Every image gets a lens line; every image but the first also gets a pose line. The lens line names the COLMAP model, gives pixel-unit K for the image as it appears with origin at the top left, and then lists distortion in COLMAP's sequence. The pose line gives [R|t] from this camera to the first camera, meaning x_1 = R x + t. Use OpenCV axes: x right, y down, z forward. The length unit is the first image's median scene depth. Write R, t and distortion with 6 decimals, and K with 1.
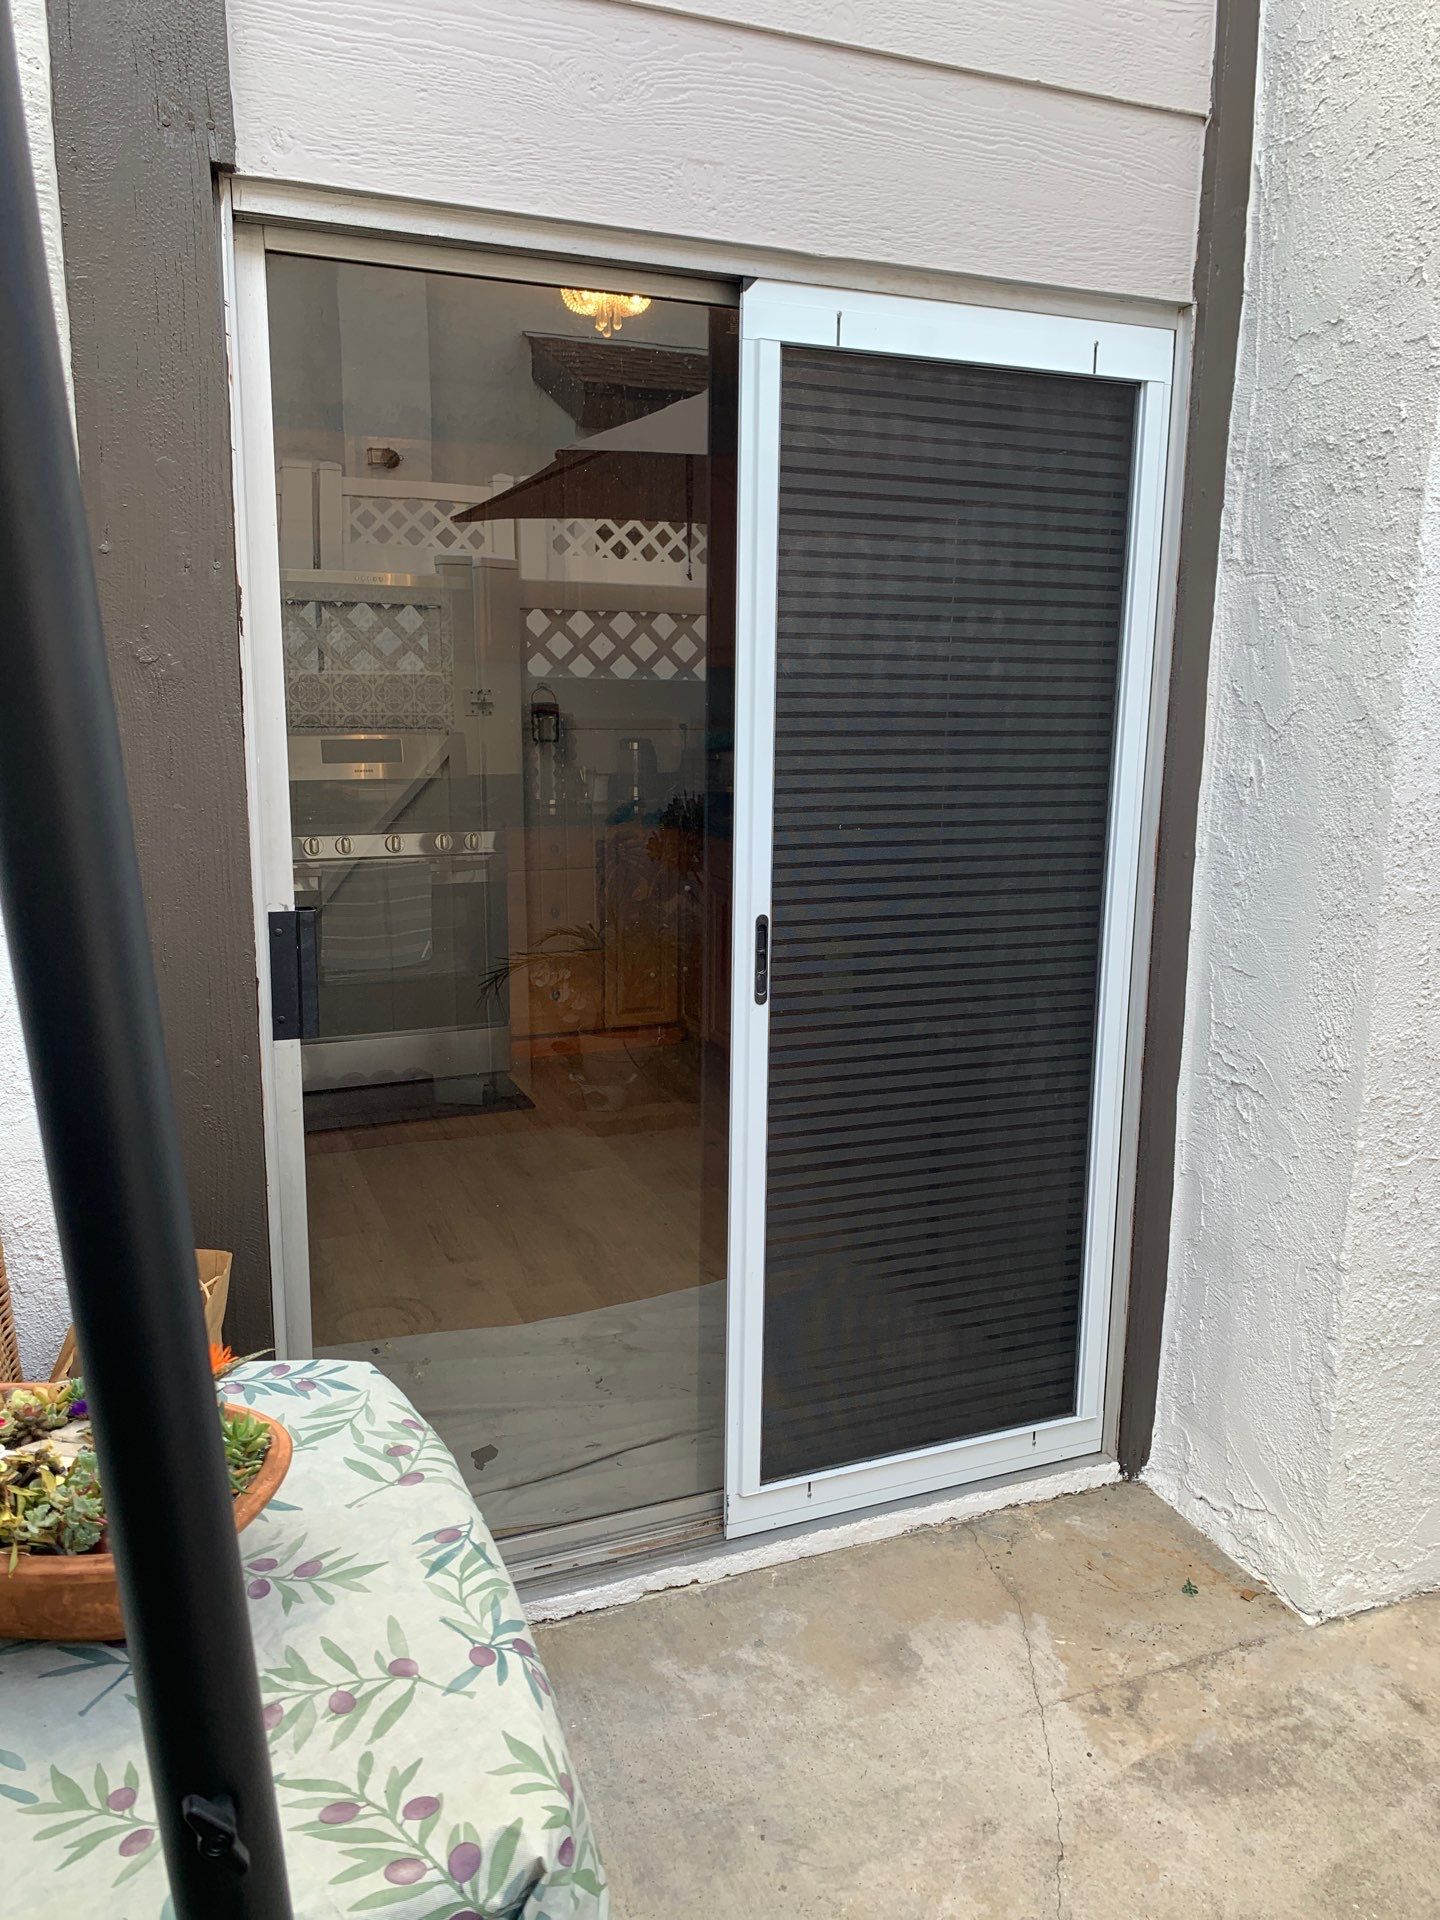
lens RADIAL K [[1480.6, 0, 799.8], [0, 1480.6, 953.0], [0, 0, 1]] dist [0.011068, 0.008381]
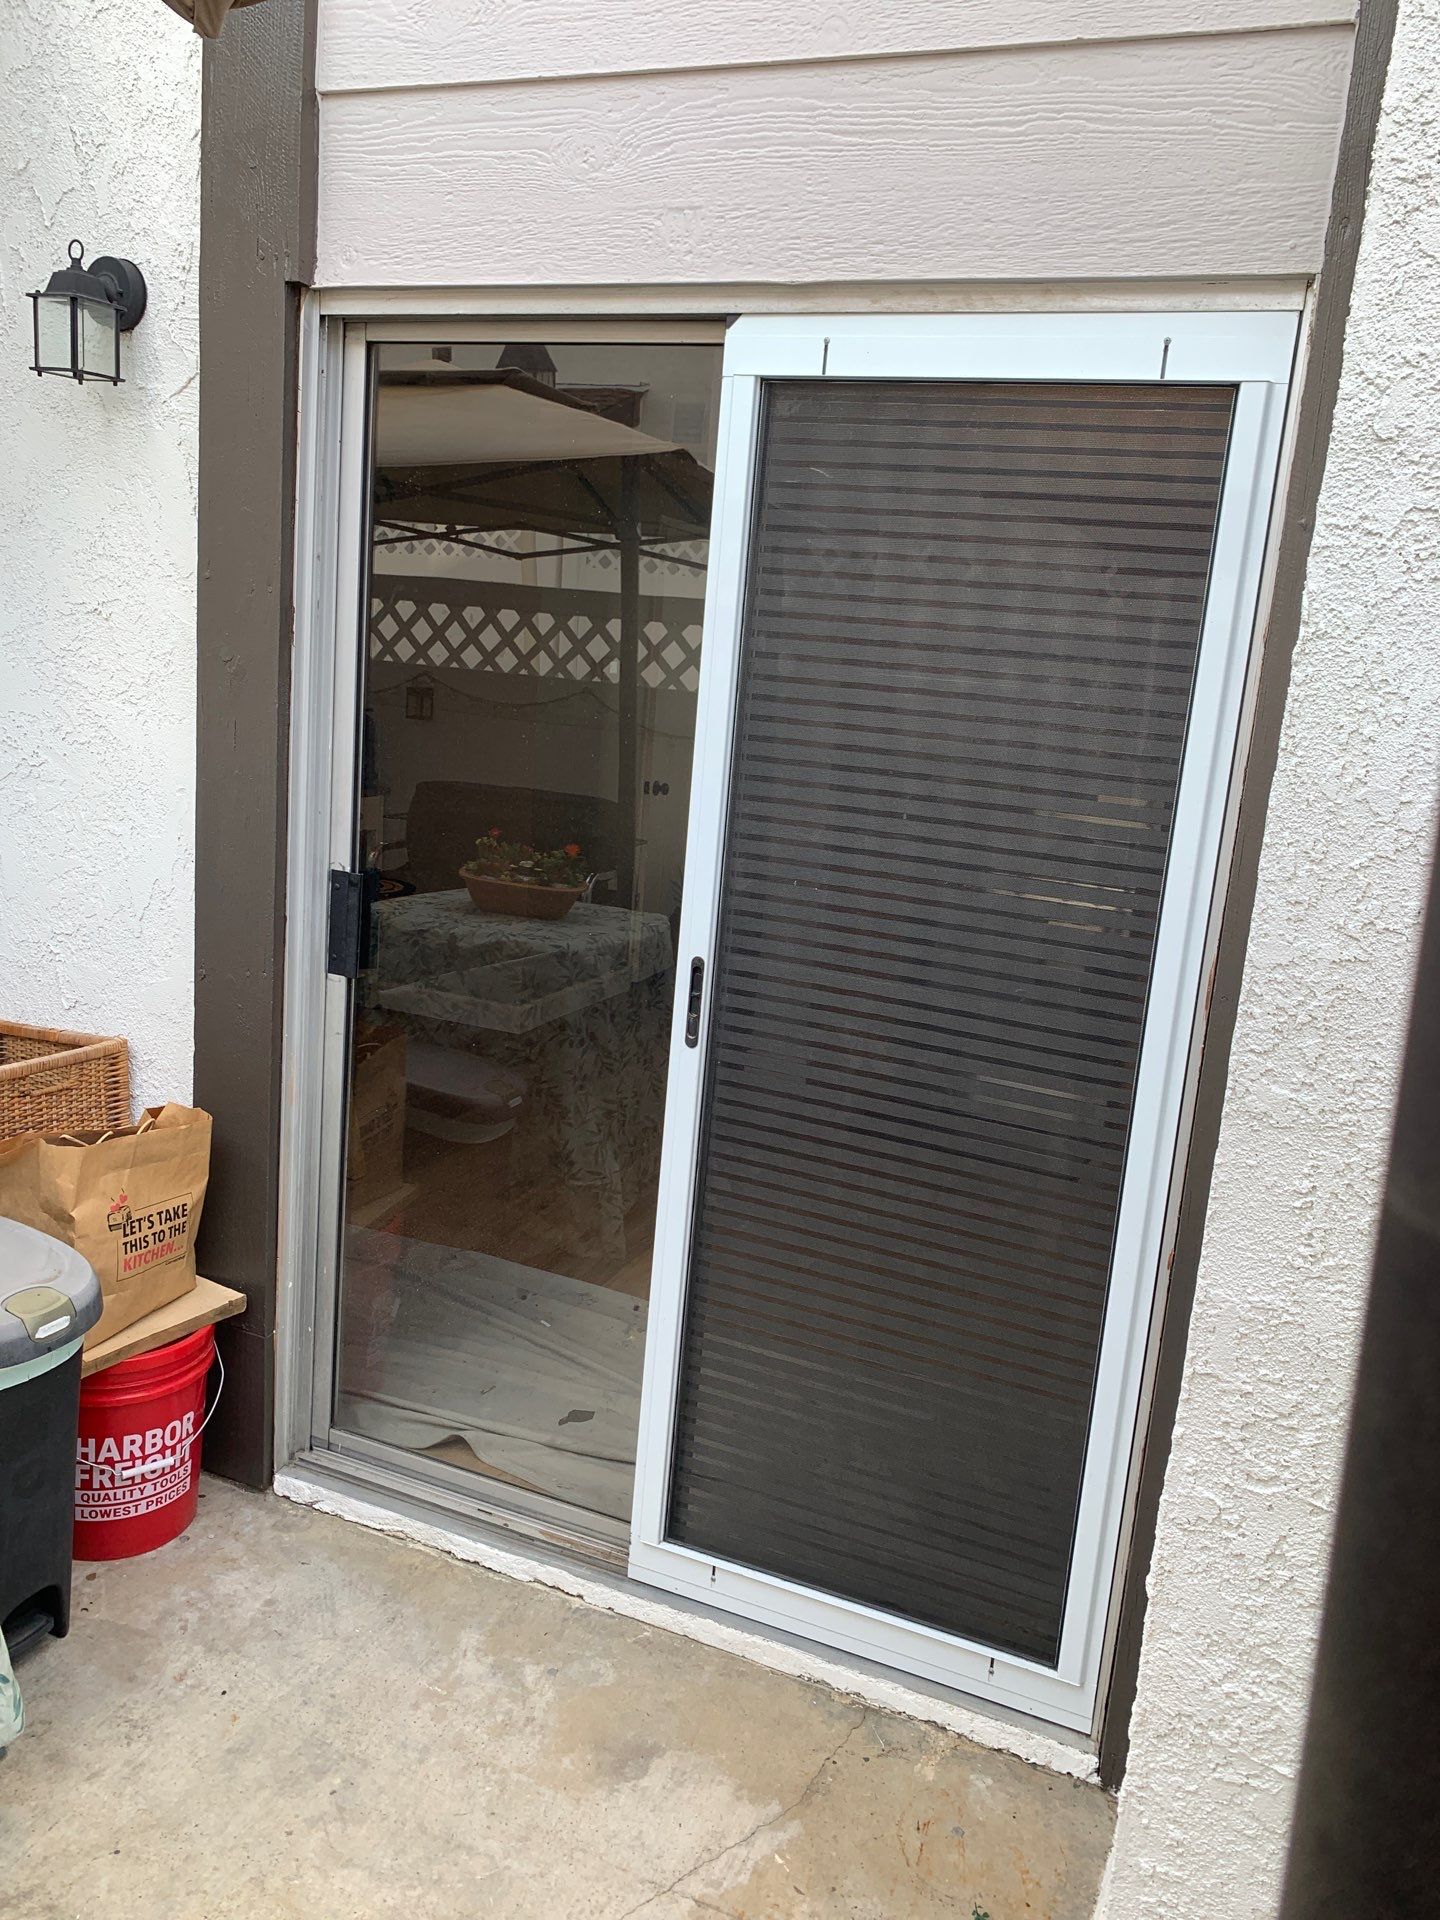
lens RADIAL K [[1499.5, 0, 721.1], [0, 1499.5, 942.8], [0, 0, 1]] dist [0.010862, 0.004905]
pose [[0.687401, 0.181194, -0.703313, 0.669098], [-0.212010, 0.976263, 0.044300, -0.081021], [0.694645, 0.118658, 0.709499, 0.303065]]
